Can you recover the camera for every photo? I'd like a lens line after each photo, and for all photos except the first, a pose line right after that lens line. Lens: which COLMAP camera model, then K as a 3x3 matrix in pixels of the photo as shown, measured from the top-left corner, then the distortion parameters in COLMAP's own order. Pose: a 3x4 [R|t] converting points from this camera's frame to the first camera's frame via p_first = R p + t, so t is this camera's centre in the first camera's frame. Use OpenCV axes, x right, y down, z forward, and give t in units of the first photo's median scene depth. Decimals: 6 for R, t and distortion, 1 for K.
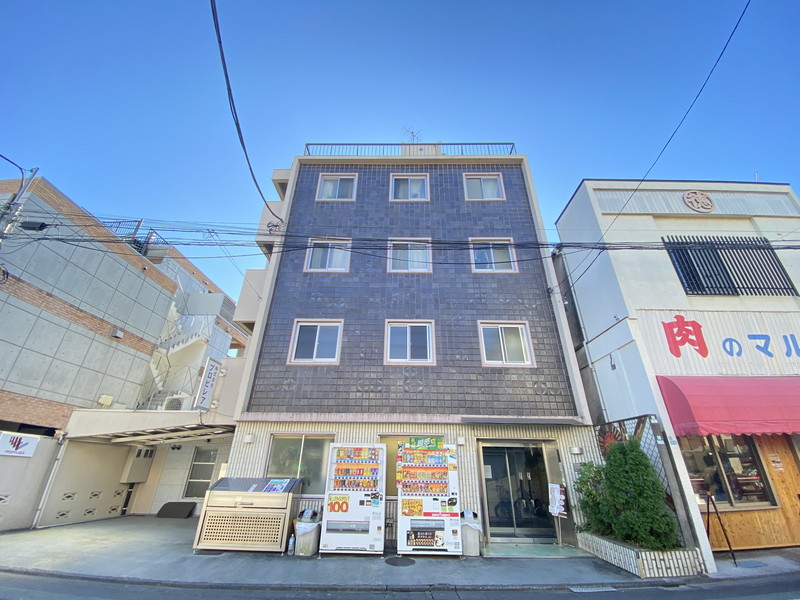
lens RADIAL K [[320.4, 0, 400.0], [0, 320.4, 300.0], [0, 0, 1]] dist [0.011519, -0.016642]
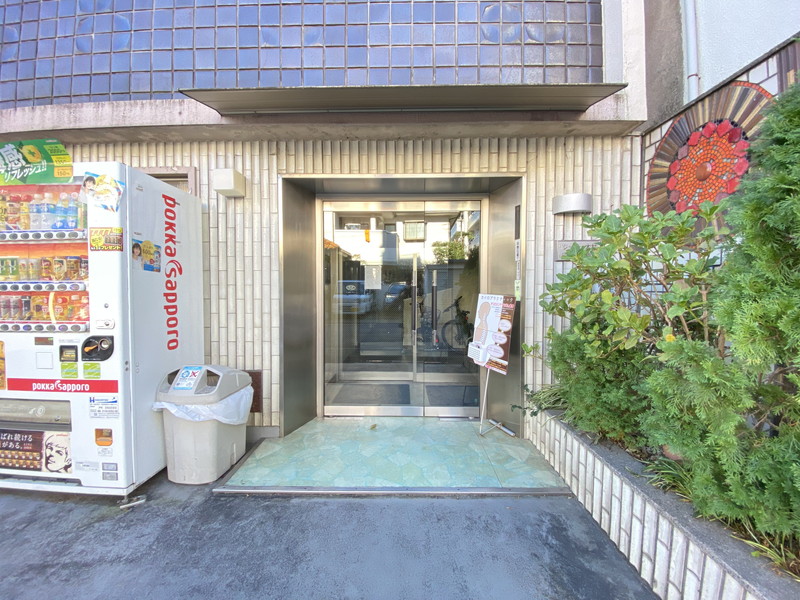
lens RADIAL K [[320.4, 0, 400.0], [0, 320.4, 300.0], [0, 0, 1]] dist [0.011519, -0.016642]
pose [[0.999907, -0.013645, 0.000777, 0.417008], [0.011594, 0.876934, 0.480471, 0.446398], [-0.007238, -0.480417, 0.877010, 0.750095]]
